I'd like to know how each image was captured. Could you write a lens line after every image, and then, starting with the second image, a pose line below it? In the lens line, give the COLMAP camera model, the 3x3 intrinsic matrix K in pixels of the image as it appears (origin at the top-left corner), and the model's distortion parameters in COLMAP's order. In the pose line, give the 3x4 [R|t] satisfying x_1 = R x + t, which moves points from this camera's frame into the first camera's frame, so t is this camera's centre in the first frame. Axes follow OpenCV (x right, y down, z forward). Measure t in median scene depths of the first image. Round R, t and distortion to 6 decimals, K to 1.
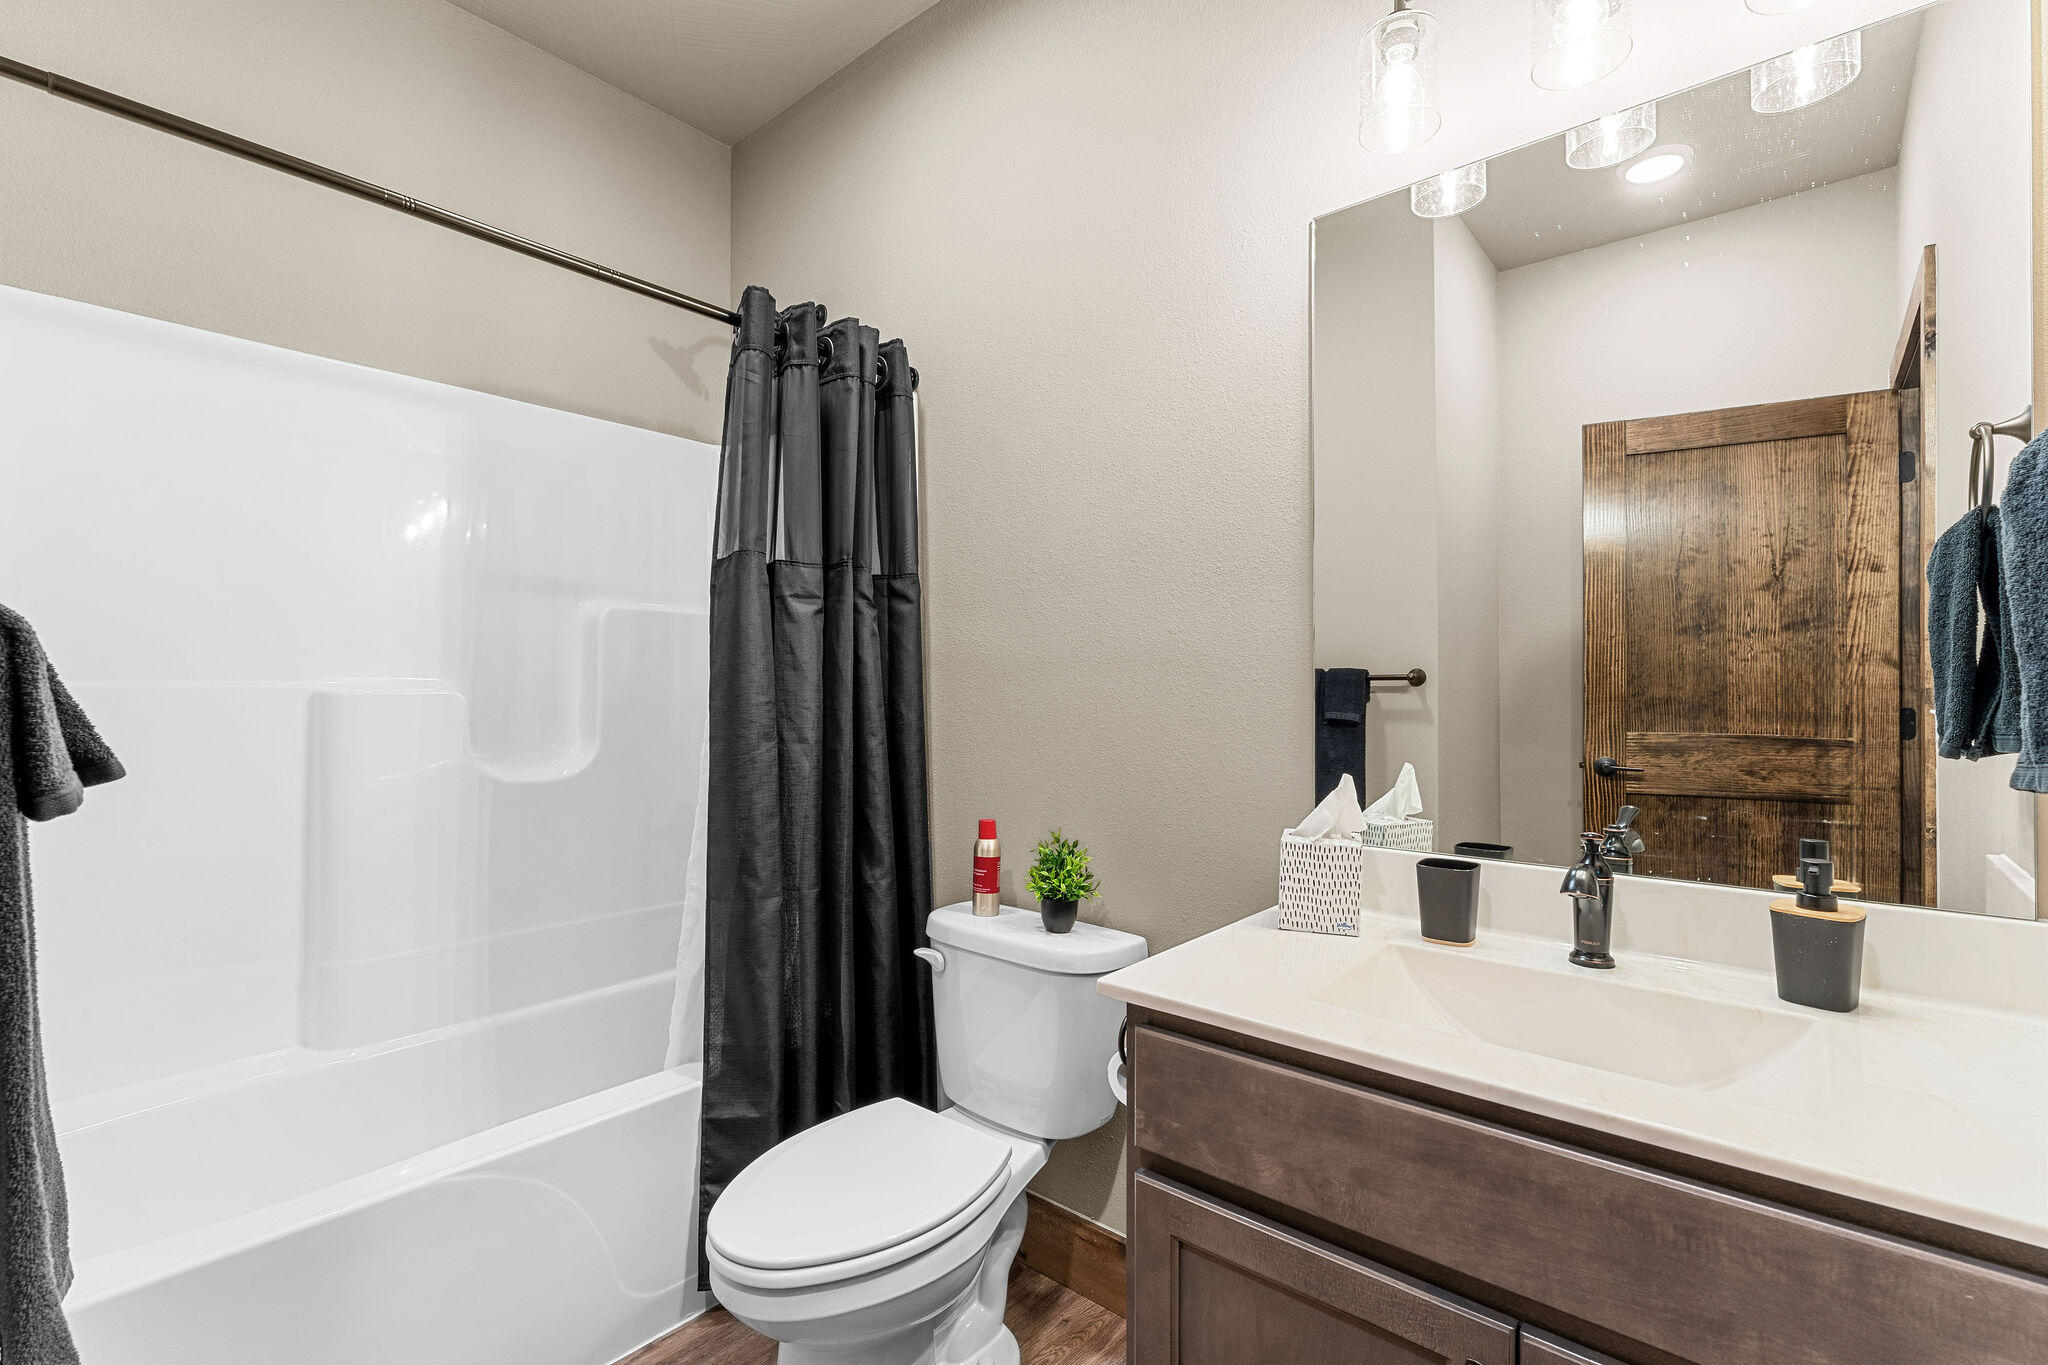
lens RADIAL K [[908.3, 0, 1018.7], [0, 908.3, 681.3], [0, 0, 1]] dist [-0.000532, 0.000054]
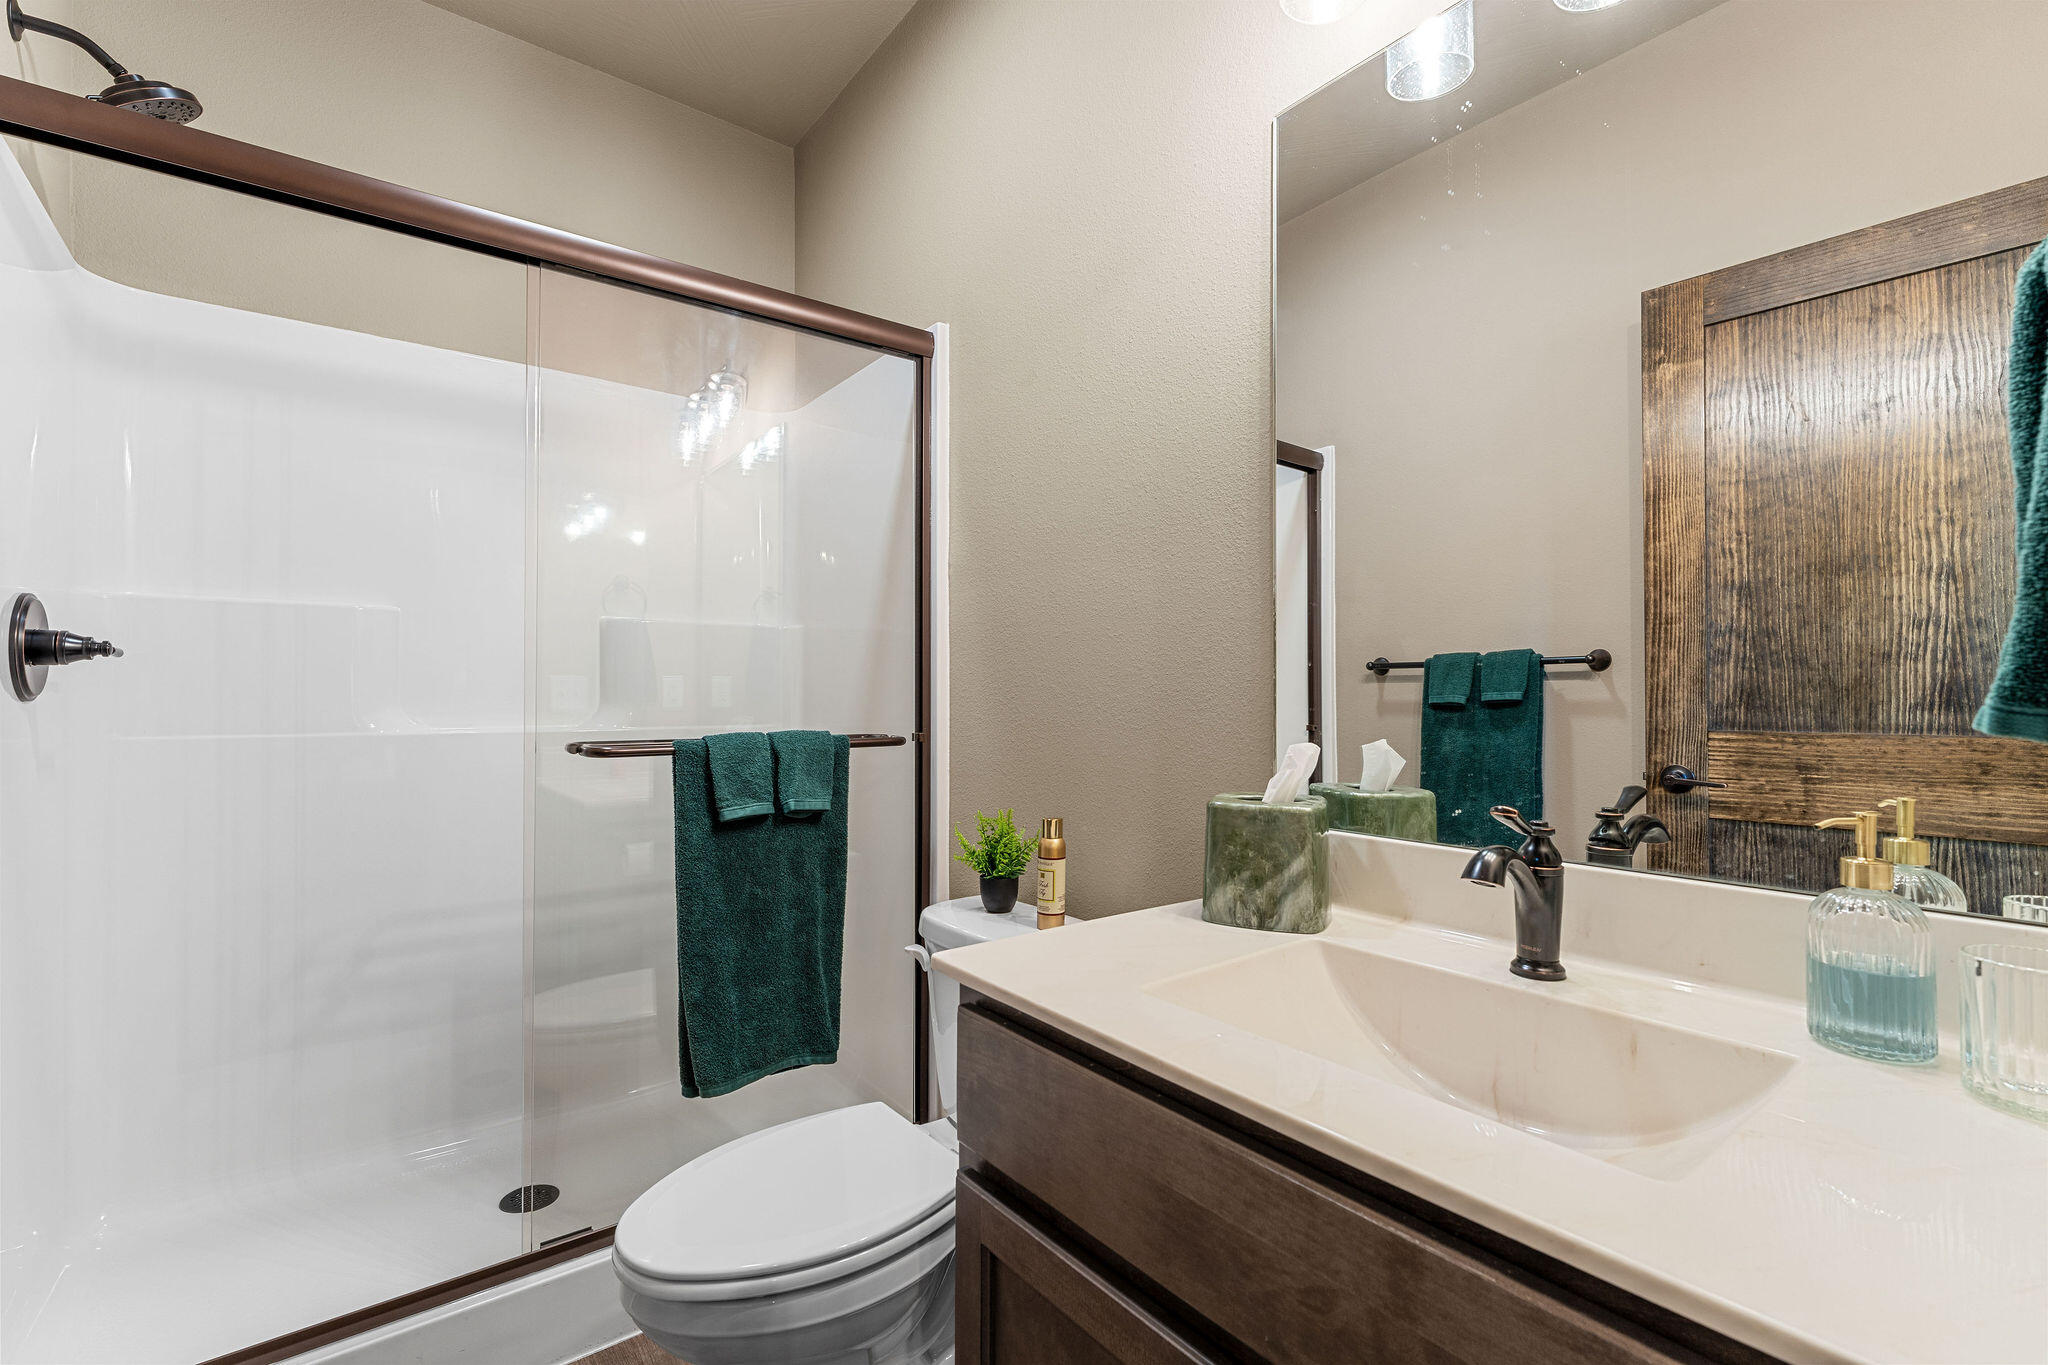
lens RADIAL K [[932.0, 0, 1018.6], [0, 932.0, 666.0], [0, 0, 1]] dist [0.038080, 0.000044]
pose [[0.971292, -0.017086, -0.237276, 0.393744], [0.011169, 0.999593, -0.026260, 0.057821], [0.237628, 0.022856, 0.971087, 0.080549]]
